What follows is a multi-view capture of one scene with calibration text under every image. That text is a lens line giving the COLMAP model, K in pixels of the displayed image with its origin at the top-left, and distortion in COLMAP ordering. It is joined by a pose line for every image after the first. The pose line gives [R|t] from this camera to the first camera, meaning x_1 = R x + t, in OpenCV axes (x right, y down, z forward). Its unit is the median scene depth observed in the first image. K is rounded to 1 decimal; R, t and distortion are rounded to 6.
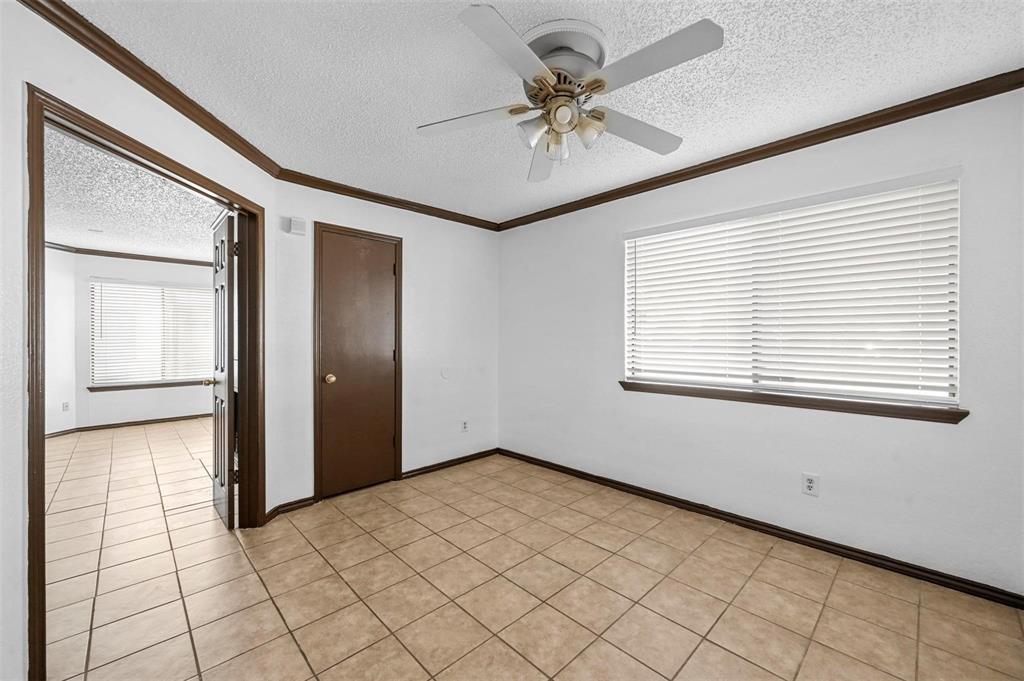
lens RADIAL K [[406.0, 0, 505.6], [0, 406.0, 338.0], [0, 0, 1]] dist [0.001565, 0.000594]
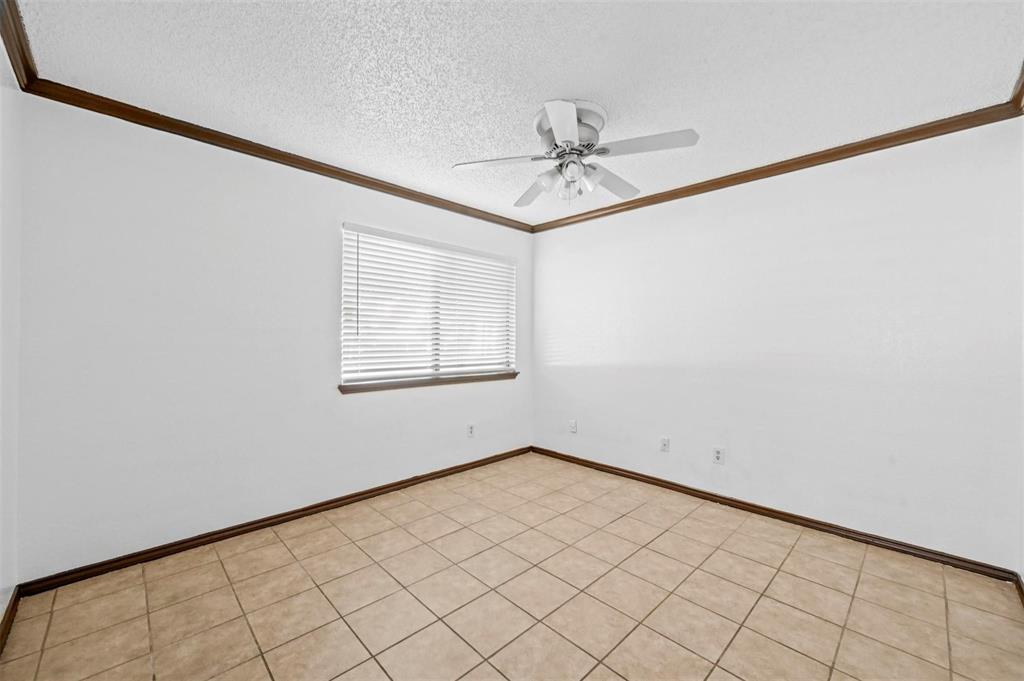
lens RADIAL K [[406.0, 0, 509.0], [0, 406.0, 345.4], [0, 0, 1]] dist [0.001565, 0.000594]
pose [[-0.007845, -0.016080, 0.999840, -0.727651], [-0.005761, 0.999855, 0.016035, 0.001526], [-0.999953, -0.005634, -0.007936, 0.750742]]
